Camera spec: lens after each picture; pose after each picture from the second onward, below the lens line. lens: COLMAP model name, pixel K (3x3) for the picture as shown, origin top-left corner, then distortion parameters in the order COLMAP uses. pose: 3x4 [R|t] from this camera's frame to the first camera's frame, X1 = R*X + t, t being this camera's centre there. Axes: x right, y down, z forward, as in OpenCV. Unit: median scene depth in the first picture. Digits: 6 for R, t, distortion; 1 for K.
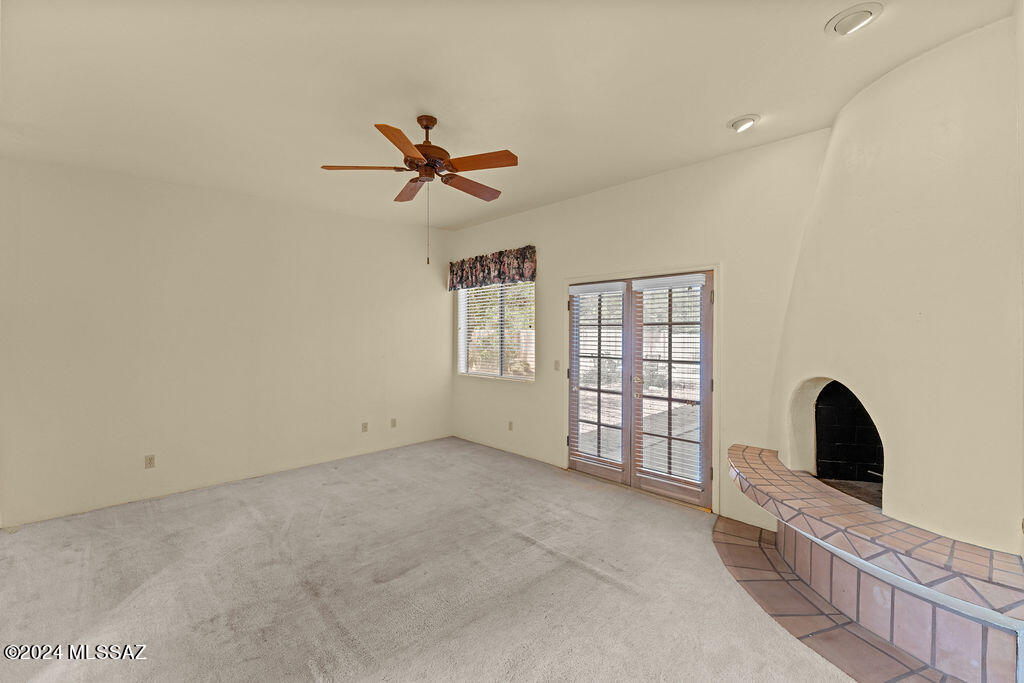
lens RADIAL K [[424.6, 0, 511.7], [0, 424.6, 331.4], [0, 0, 1]] dist [-0.000166, -0.000026]
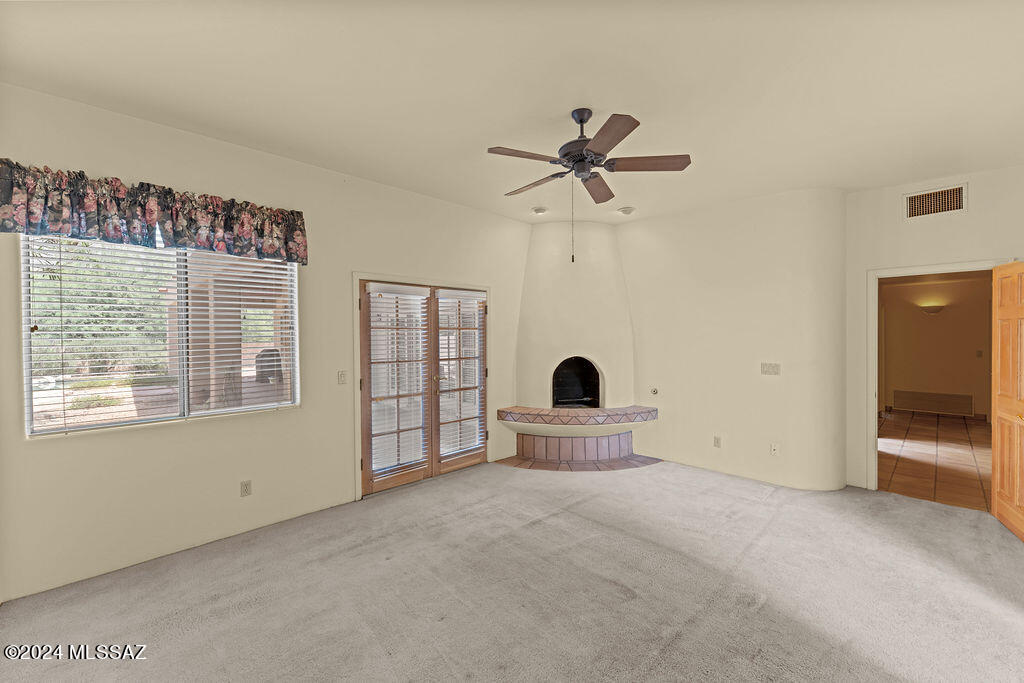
lens RADIAL K [[410.2, 0, 510.8], [0, 410.2, 335.1], [0, 0, 1]] dist [0.000952, -0.000539]
pose [[0.005373, -0.002595, 0.999982, -0.749698], [0.002603, 0.999993, 0.002581, -0.000926], [-0.999982, 0.002590, 0.005380, 0.768295]]
